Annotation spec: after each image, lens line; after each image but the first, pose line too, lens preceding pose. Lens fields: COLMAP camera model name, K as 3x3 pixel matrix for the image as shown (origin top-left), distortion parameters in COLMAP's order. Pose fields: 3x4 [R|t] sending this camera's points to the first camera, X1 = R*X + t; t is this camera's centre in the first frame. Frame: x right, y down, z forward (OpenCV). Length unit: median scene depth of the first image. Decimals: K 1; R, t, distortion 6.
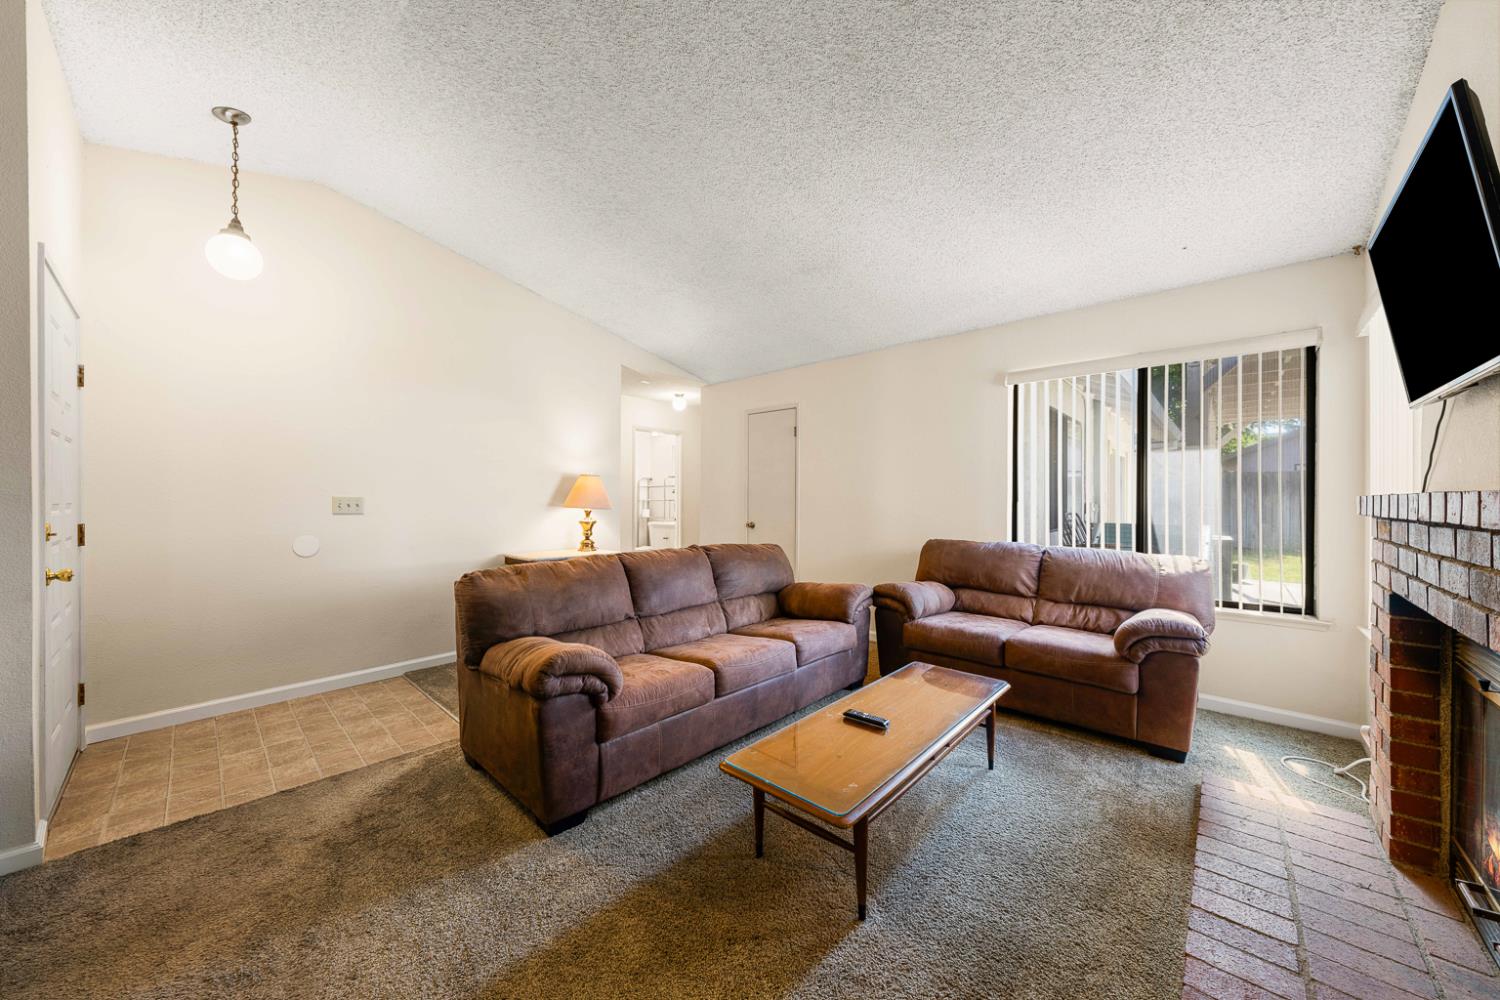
lens RADIAL K [[523.0, 0, 740.5], [0, 523.0, 498.1], [0, 0, 1]] dist [-0.002848, 0.000055]
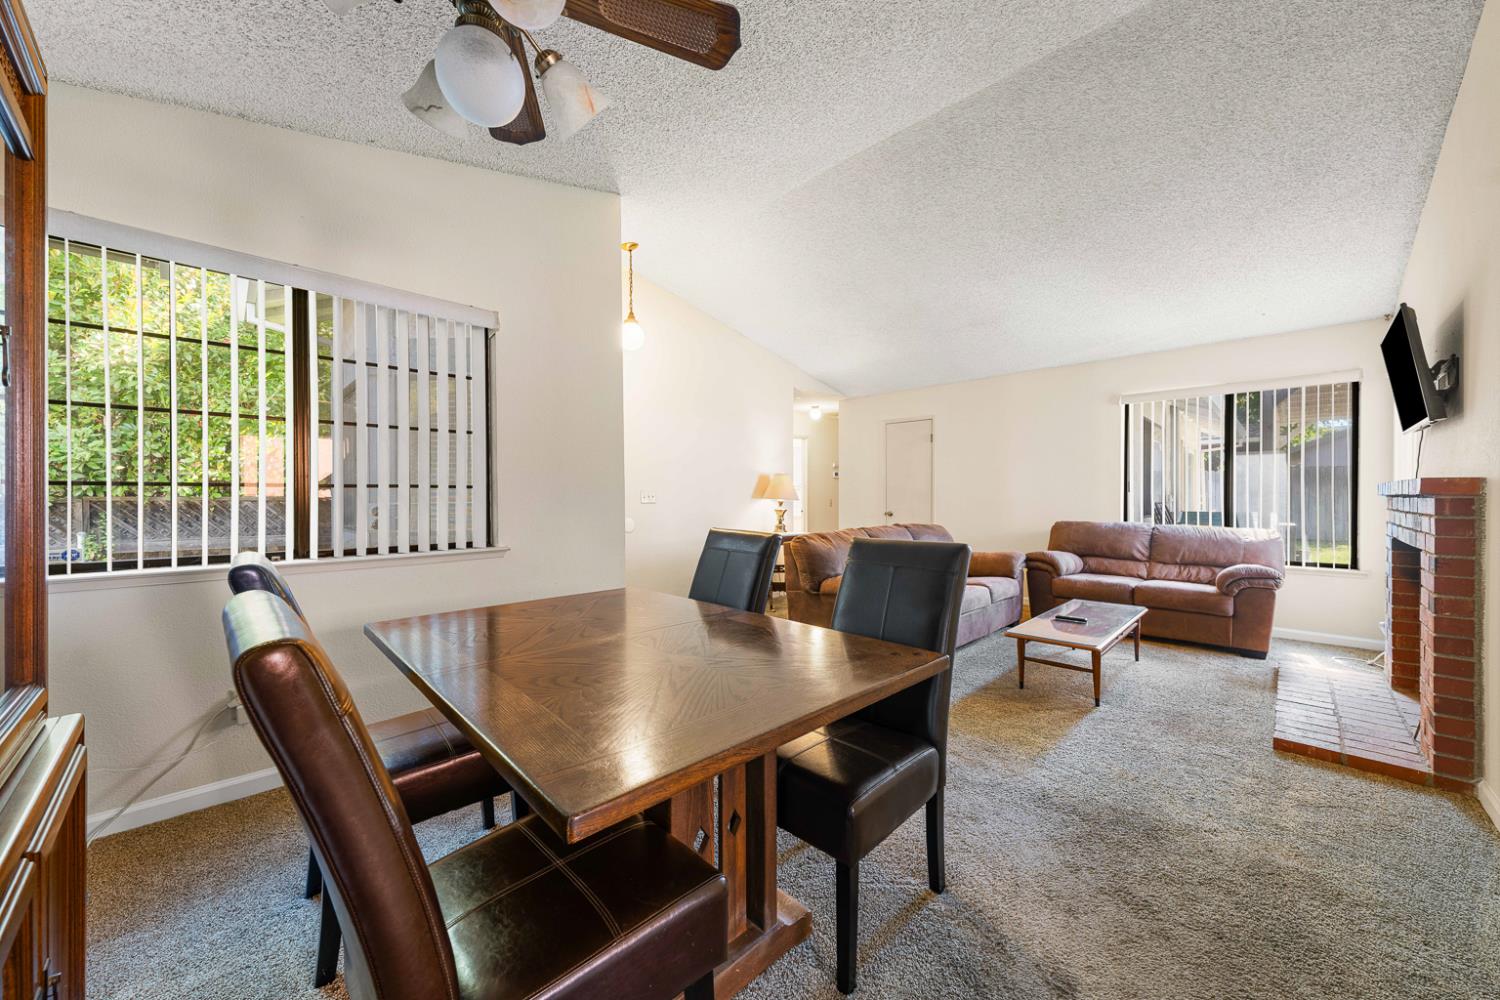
lens RADIAL K [[523.0, 0, 757.5], [0, 523.0, 498.6], [0, 0, 1]] dist [-0.002848, 0.000055]
pose [[0.999036, -0.005085, -0.043594, -0.428480], [0.005355, 0.999967, 0.006065, 0.012435], [0.043561, -0.006292, 0.999031, -0.444880]]
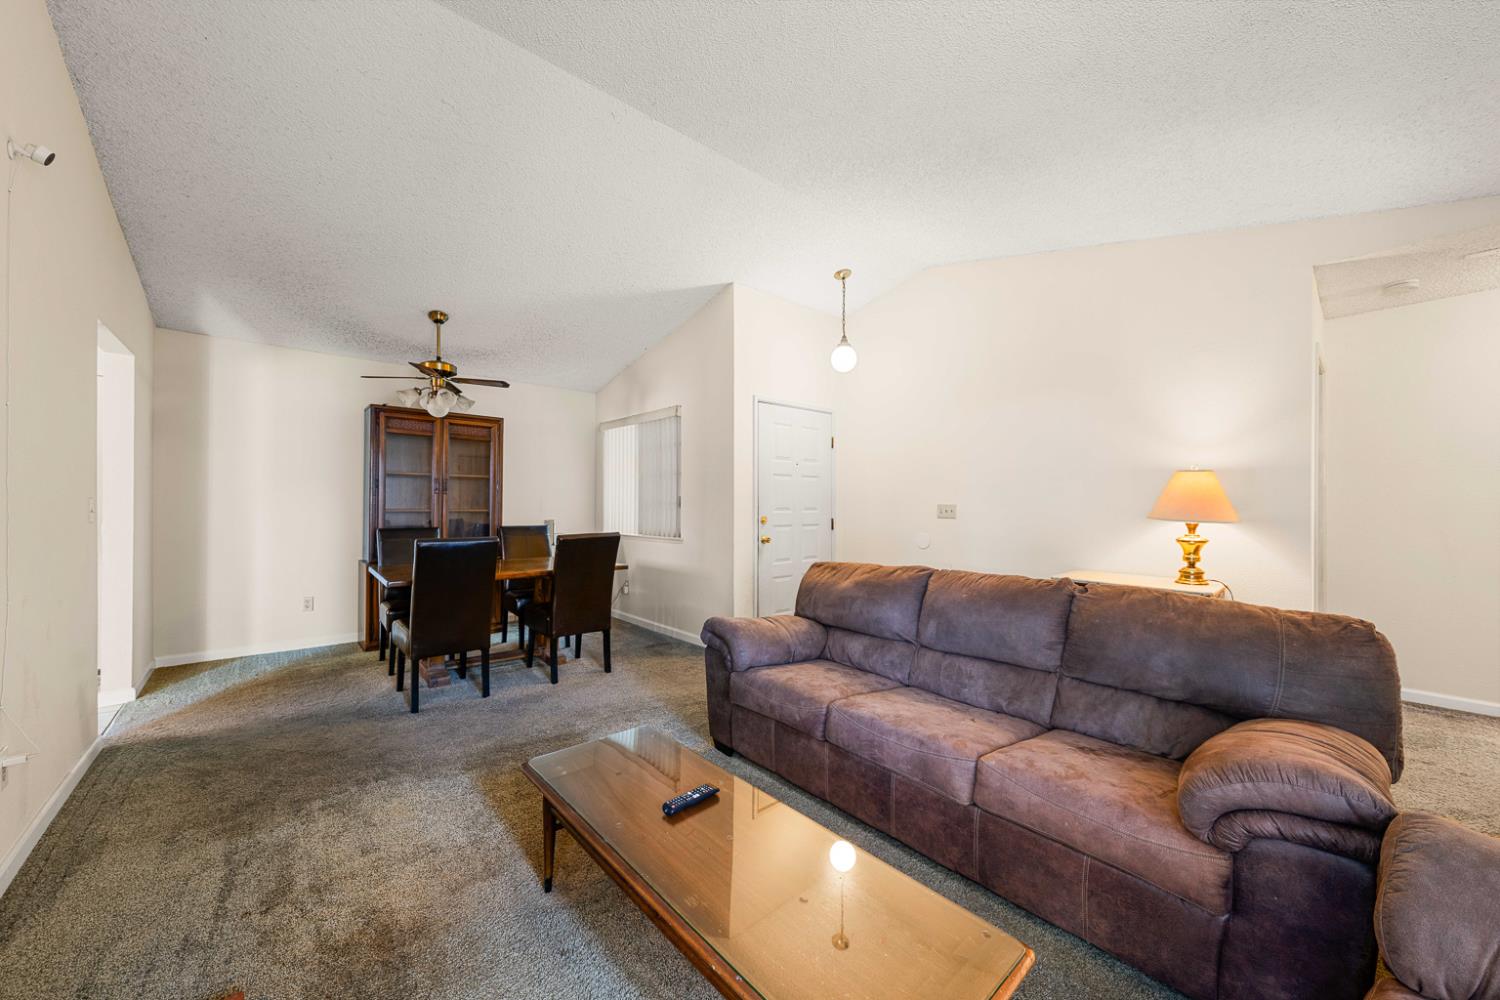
lens RADIAL K [[523.0, 0, 743.4], [0, 523.0, 505.0], [0, 0, 1]] dist [-0.002848, 0.000055]
pose [[-0.081794, -0.003188, -0.996644, 0.608668], [-0.002712, 0.999992, -0.002976, 0.005400], [0.996646, 0.002459, -0.081802, 0.712056]]
